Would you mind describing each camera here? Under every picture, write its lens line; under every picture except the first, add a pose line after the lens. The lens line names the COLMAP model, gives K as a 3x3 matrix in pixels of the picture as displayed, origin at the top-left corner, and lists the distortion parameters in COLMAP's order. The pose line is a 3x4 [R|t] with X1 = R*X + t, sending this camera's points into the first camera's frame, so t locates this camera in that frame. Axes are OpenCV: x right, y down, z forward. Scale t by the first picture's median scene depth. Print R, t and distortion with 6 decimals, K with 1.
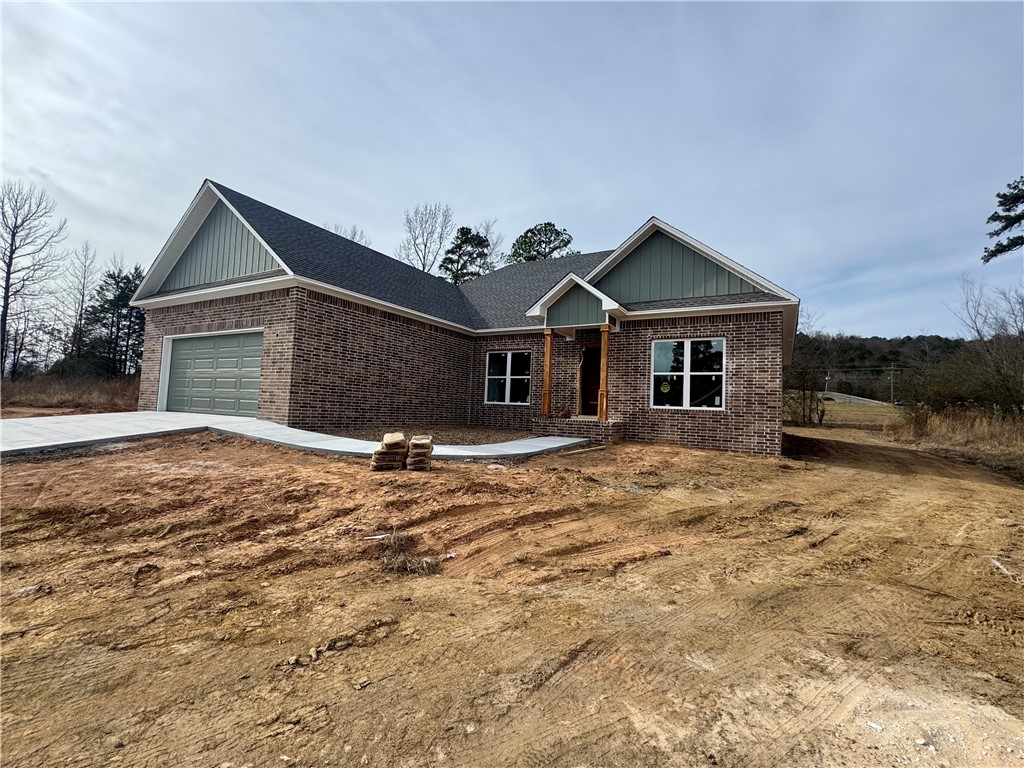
lens RADIAL K [[466.8, 0, 512.0], [0, 466.8, 384.0], [0, 0, 1]] dist [-0.001784, -0.000258]
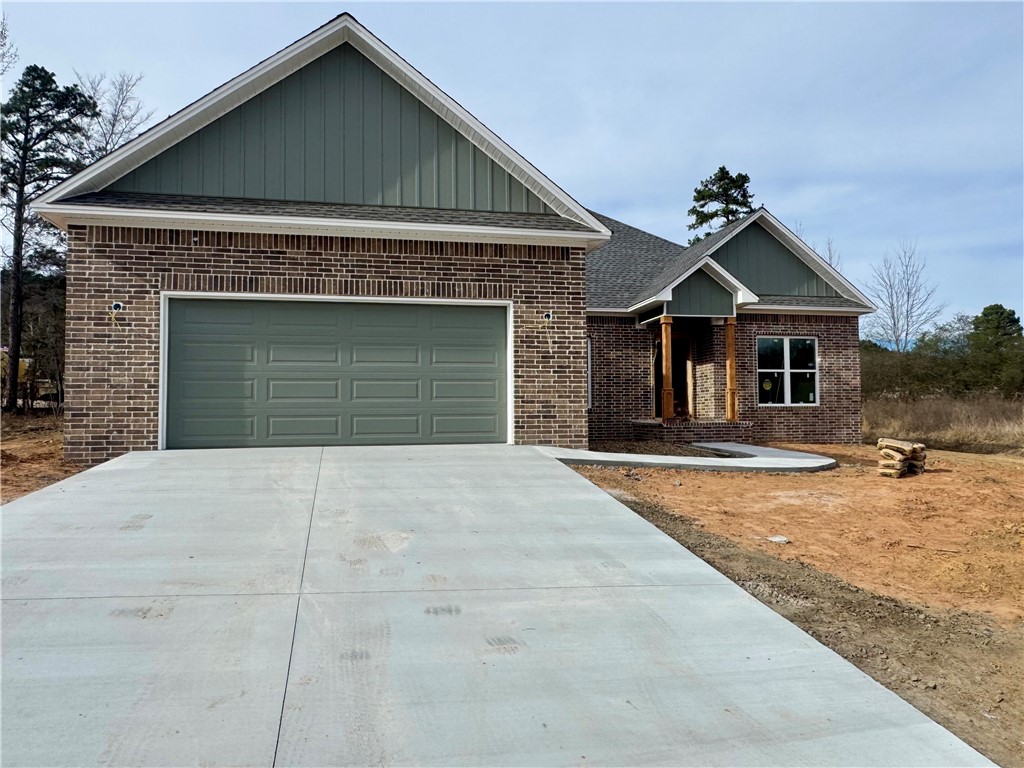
lens RADIAL K [[728.1, 0, 512.0], [0, 728.1, 384.0], [0, 0, 1]] dist [-0.004244, -0.000364]
pose [[0.733553, -0.014906, 0.679468, -1.142416], [-0.000539, 0.999746, 0.022514, -0.029133], [-0.679632, -0.016881, 0.733359, 0.252171]]
